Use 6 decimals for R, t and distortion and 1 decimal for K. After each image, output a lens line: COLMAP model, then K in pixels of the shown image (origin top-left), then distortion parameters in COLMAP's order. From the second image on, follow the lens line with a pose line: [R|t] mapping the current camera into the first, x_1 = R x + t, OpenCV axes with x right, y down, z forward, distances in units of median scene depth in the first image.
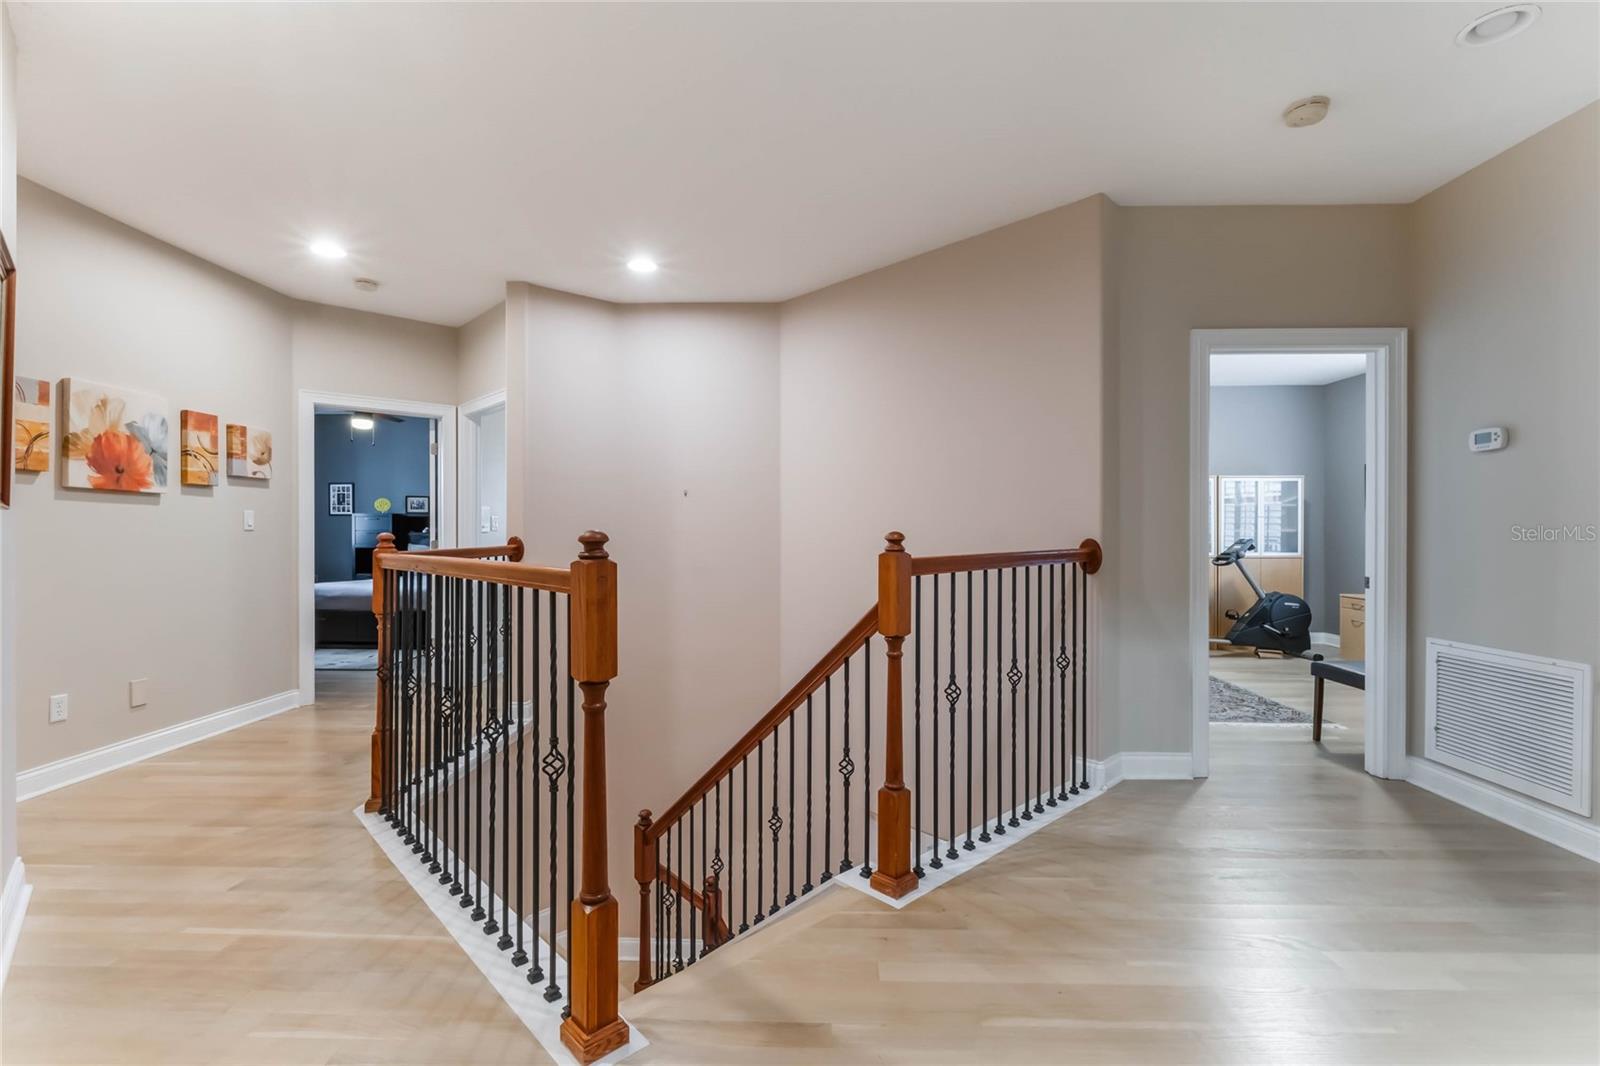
lens RADIAL K [[704.3, 0, 803.0], [0, 704.3, 526.9], [0, 0, 1]] dist [-0.011284, 0.001342]
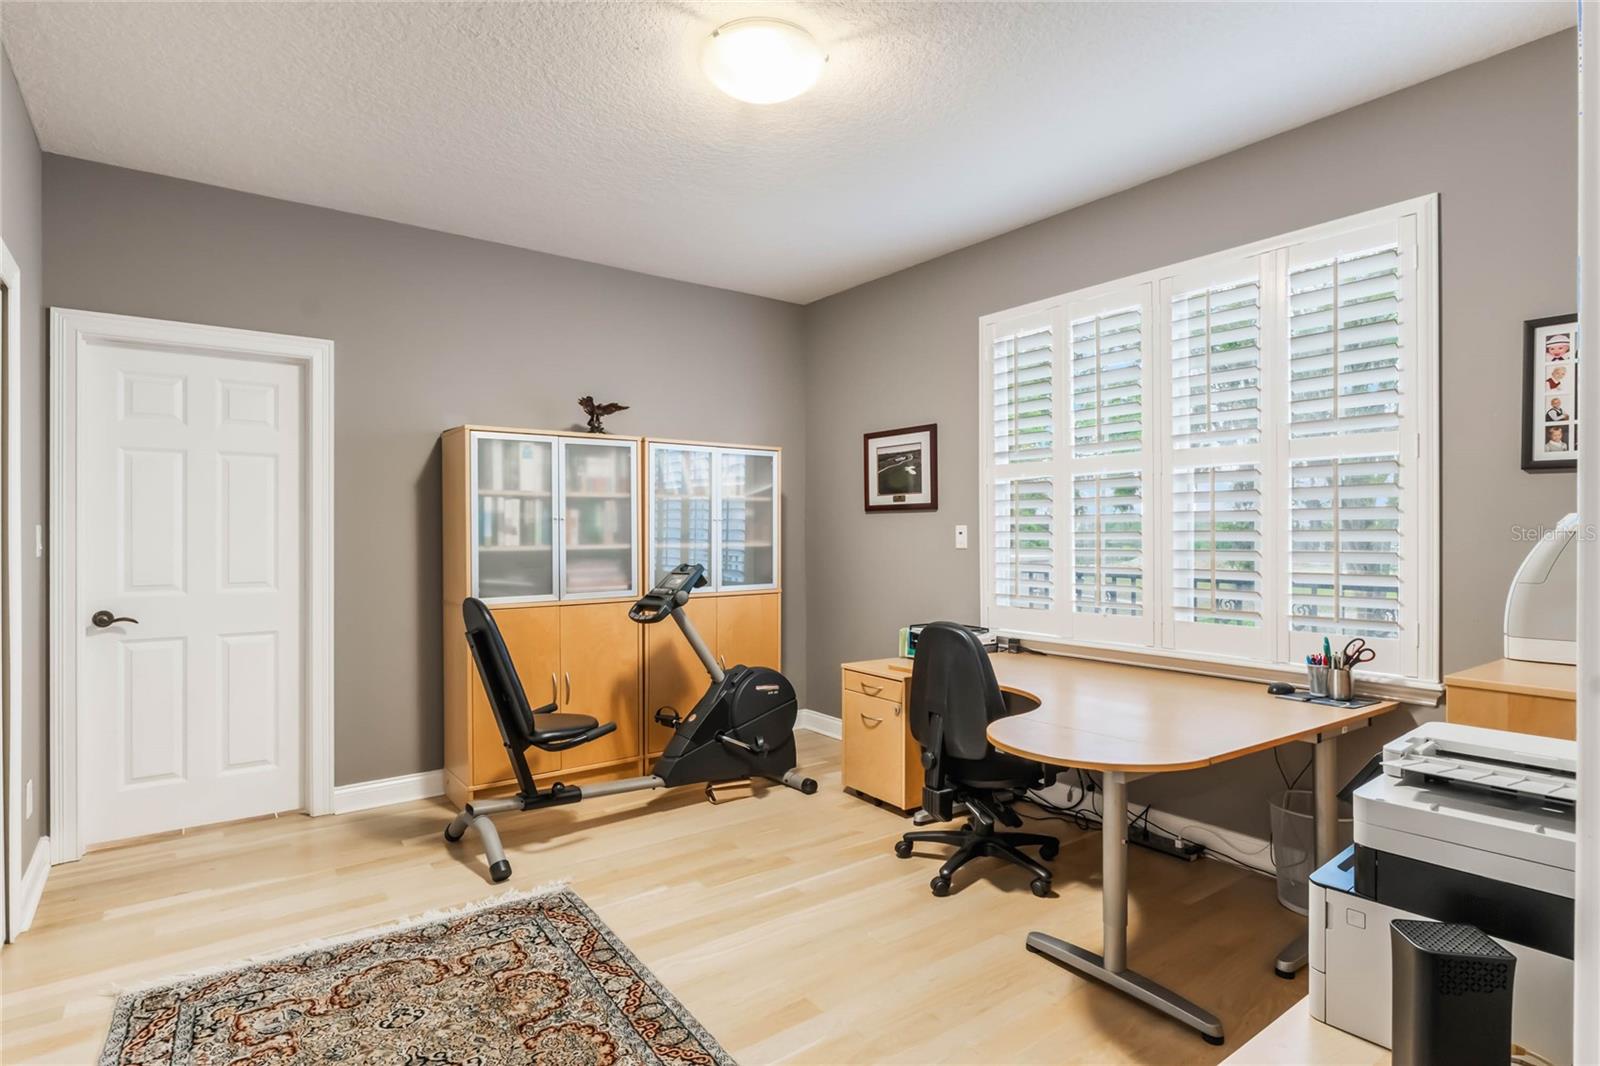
lens RADIAL K [[824.6, 0, 800.1], [0, 824.6, 529.2], [0, 0, 1]] dist [0.000668, 0.000017]
pose [[0.780462, -0.004621, 0.625187, 0.328609], [0.003611, 0.999989, 0.002883, -0.009540], [-0.625193, 0.000007, 0.780470, 0.497667]]
